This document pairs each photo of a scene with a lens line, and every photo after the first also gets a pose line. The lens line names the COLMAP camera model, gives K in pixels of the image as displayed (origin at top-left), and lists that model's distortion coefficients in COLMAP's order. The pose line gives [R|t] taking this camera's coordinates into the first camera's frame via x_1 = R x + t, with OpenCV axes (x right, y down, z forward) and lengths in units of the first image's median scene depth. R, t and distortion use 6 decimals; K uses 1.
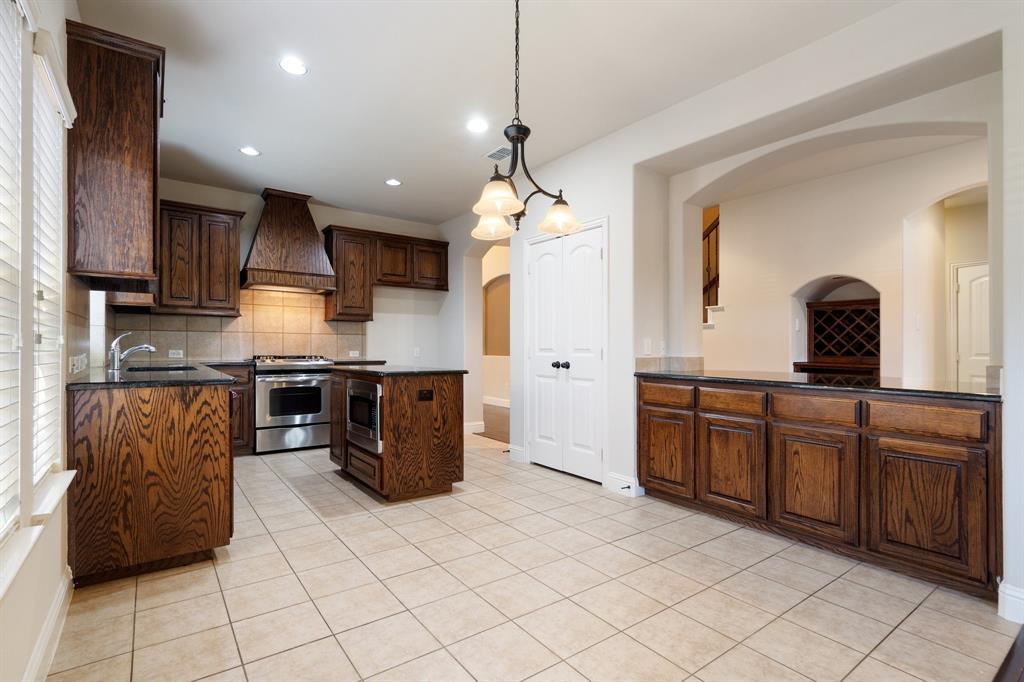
lens RADIAL K [[488.8, 0, 508.9], [0, 488.8, 344.8], [0, 0, 1]] dist [-0.003491, 0.001141]
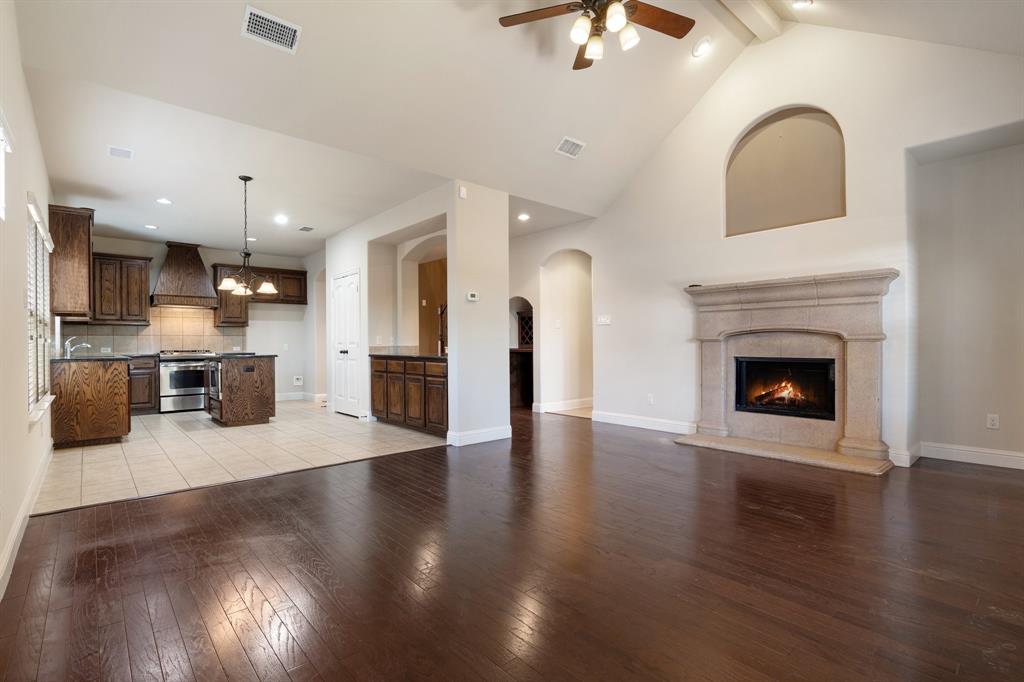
lens RADIAL K [[482.4, 0, 508.7], [0, 482.4, 337.3], [0, 0, 1]] dist [-0.001189, 0.000215]
pose [[0.996271, -0.015944, 0.084799, 0.638406], [0.016698, 0.999827, -0.008192, 0.016358], [-0.084654, 0.009577, 0.996364, -0.872128]]
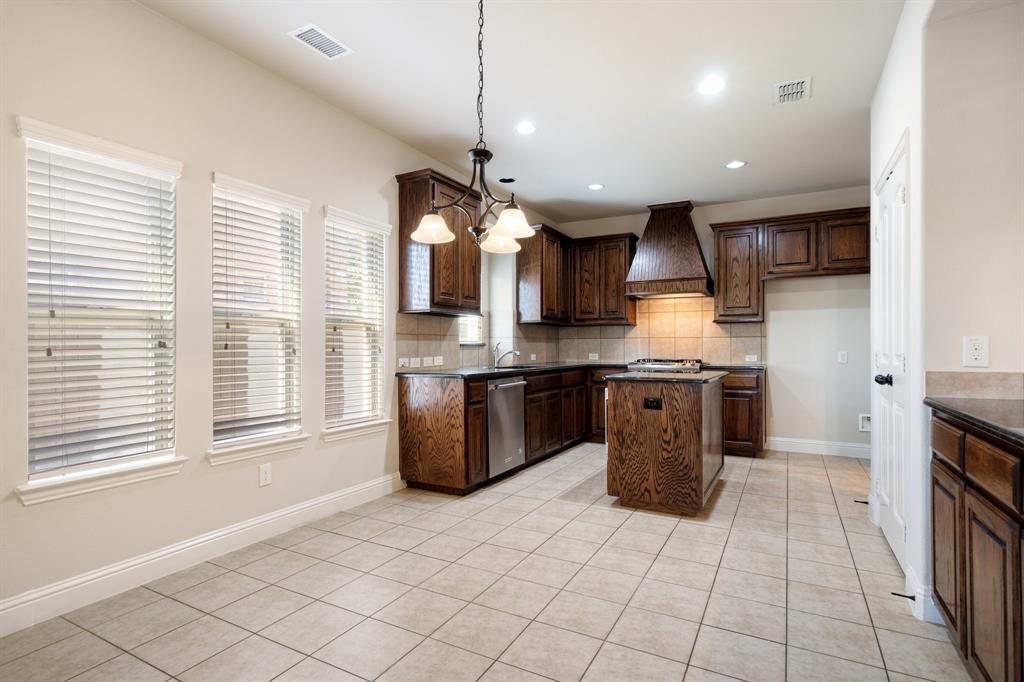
lens RADIAL K [[515.2, 0, 504.5], [0, 515.2, 345.3], [0, 0, 1]] dist [0.002217, 0.000837]
pose [[0.421201, -0.011218, -0.906898, 0.602092], [0.008873, 0.999927, -0.008247, -0.002740], [0.906924, -0.004573, 0.421270, 0.319751]]
